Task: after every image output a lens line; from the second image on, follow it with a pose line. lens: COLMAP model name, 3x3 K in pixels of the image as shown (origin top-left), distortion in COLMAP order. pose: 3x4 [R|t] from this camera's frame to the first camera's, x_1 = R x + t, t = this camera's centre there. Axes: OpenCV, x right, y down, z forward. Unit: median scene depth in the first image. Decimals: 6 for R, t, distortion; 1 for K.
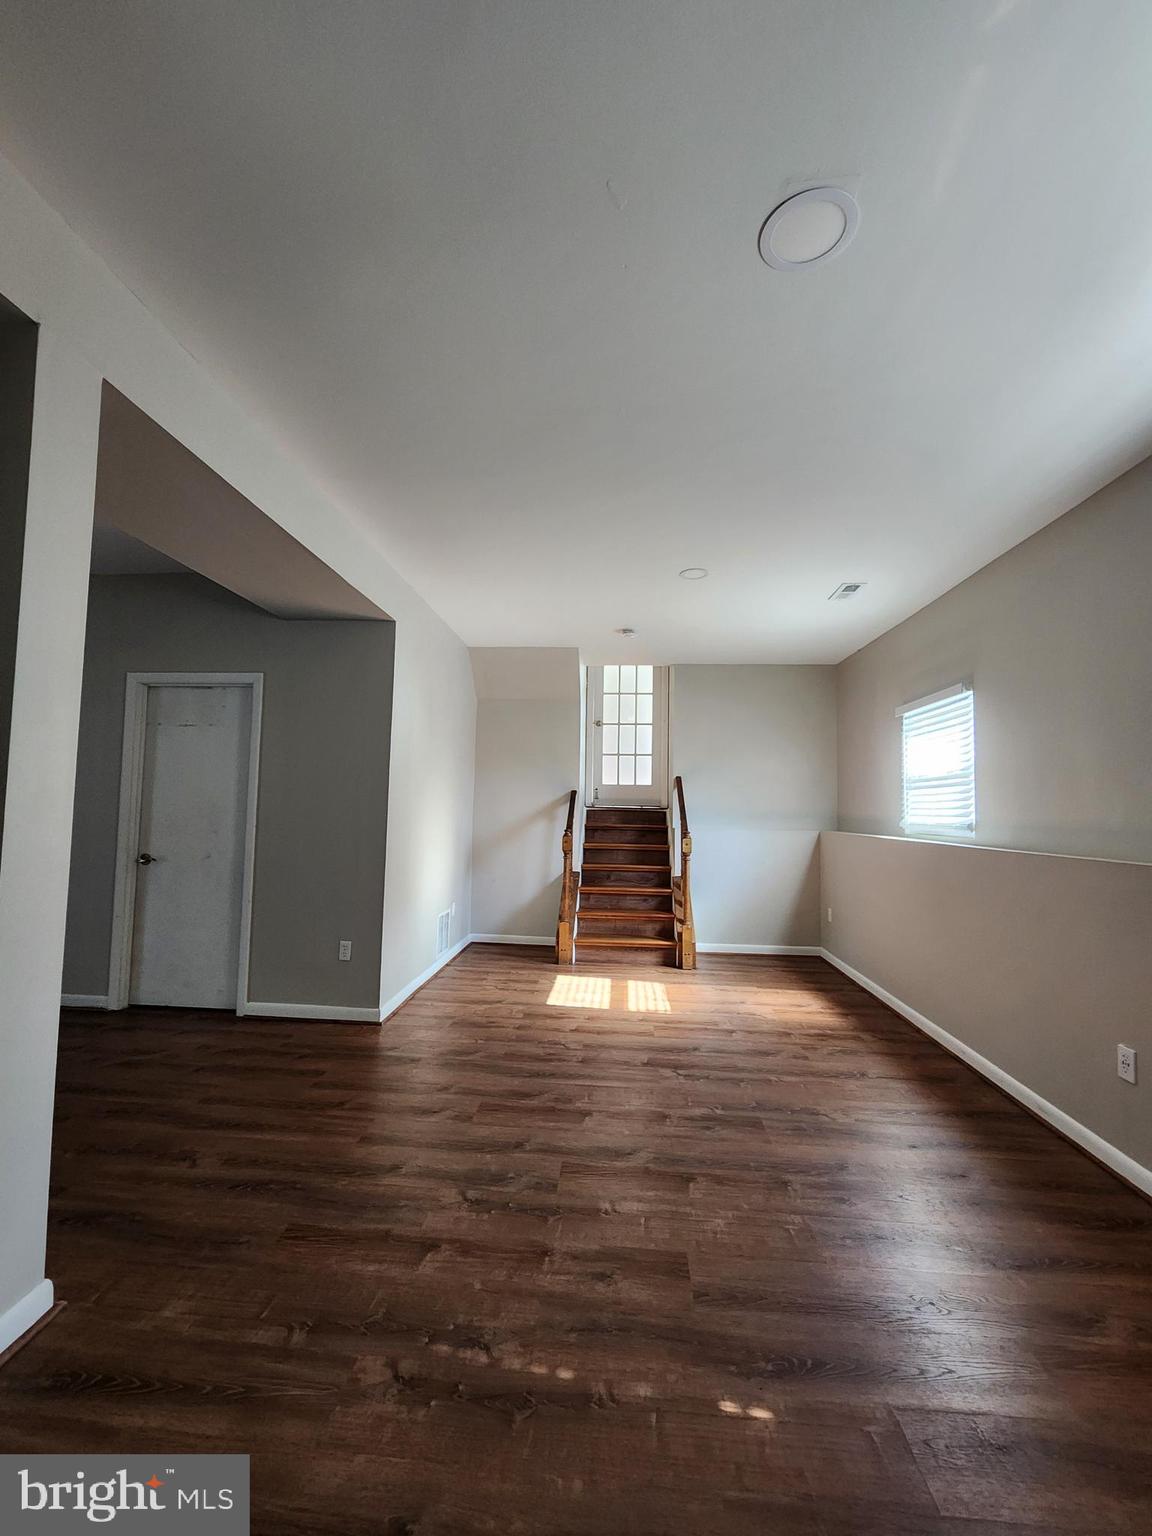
lens RADIAL K [[623.0, 0, 564.7], [0, 623.0, 771.4], [0, 0, 1]] dist [-0.000878, -0.000534]
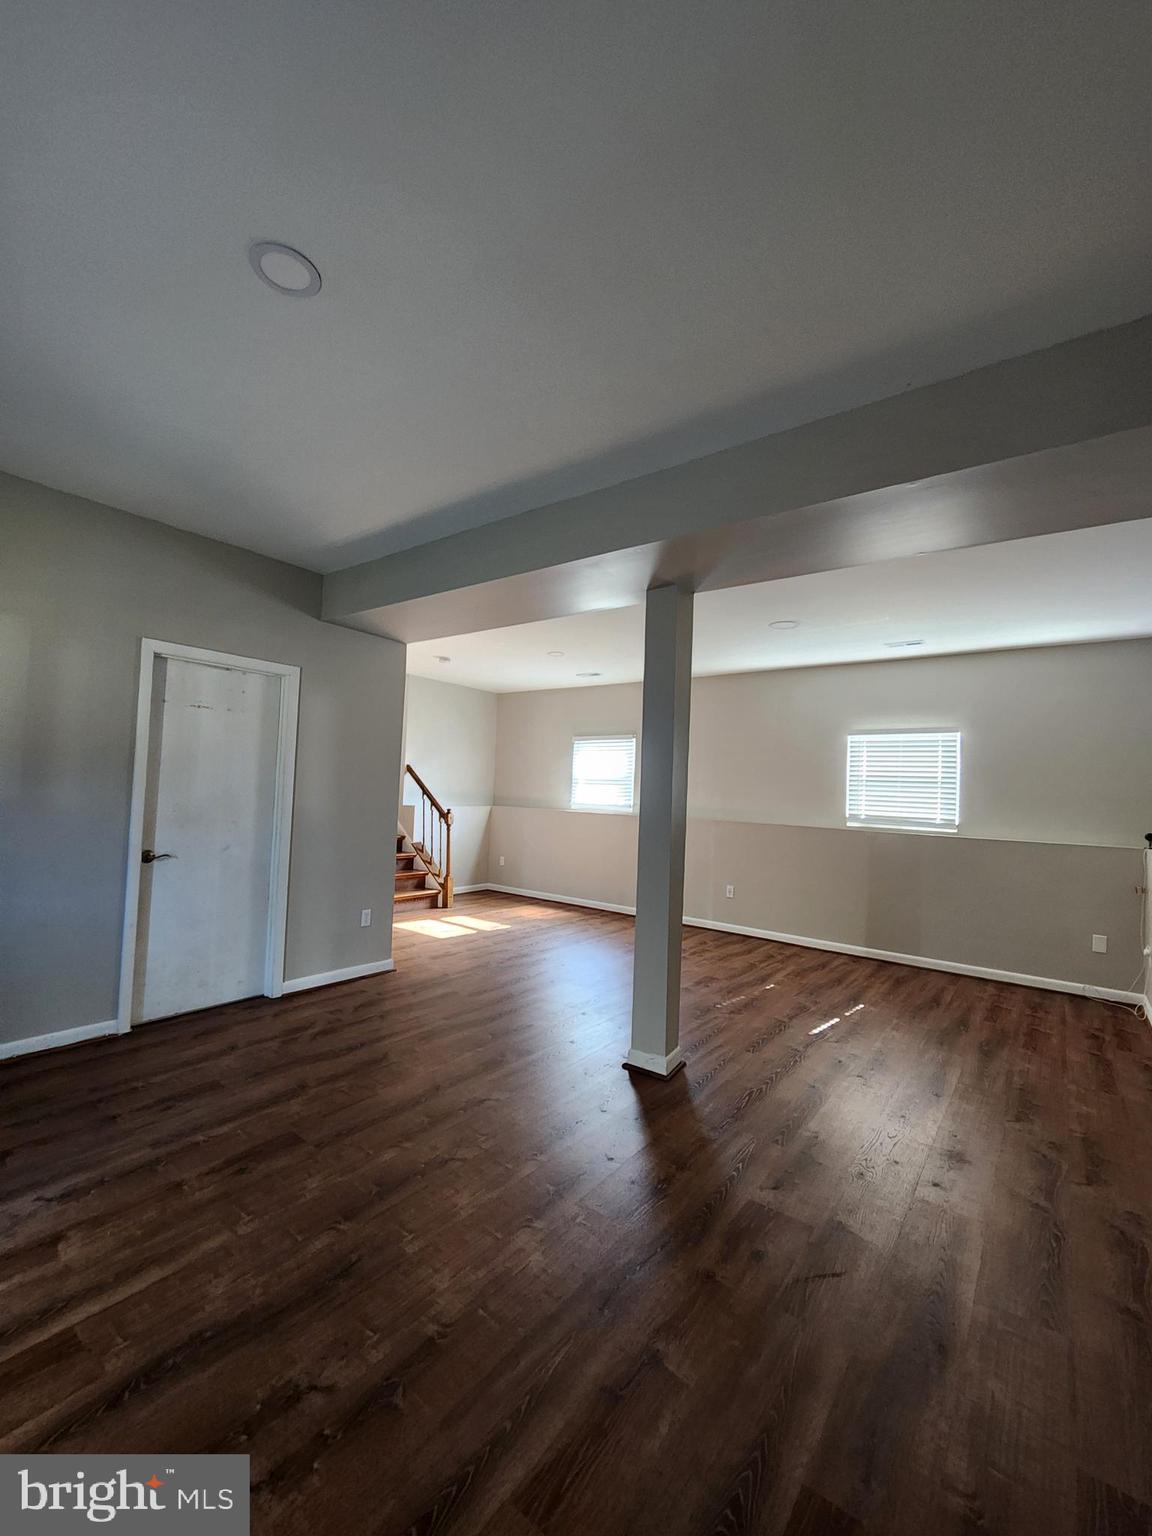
lens RADIAL K [[623.0, 0, 564.7], [0, 623.0, 771.4], [0, 0, 1]] dist [-0.000878, -0.000534]
pose [[0.555026, 0.030463, 0.831275, -1.112267], [-0.077870, 0.996844, 0.015462, -0.037505], [-0.828180, -0.073313, 0.555647, 0.046784]]
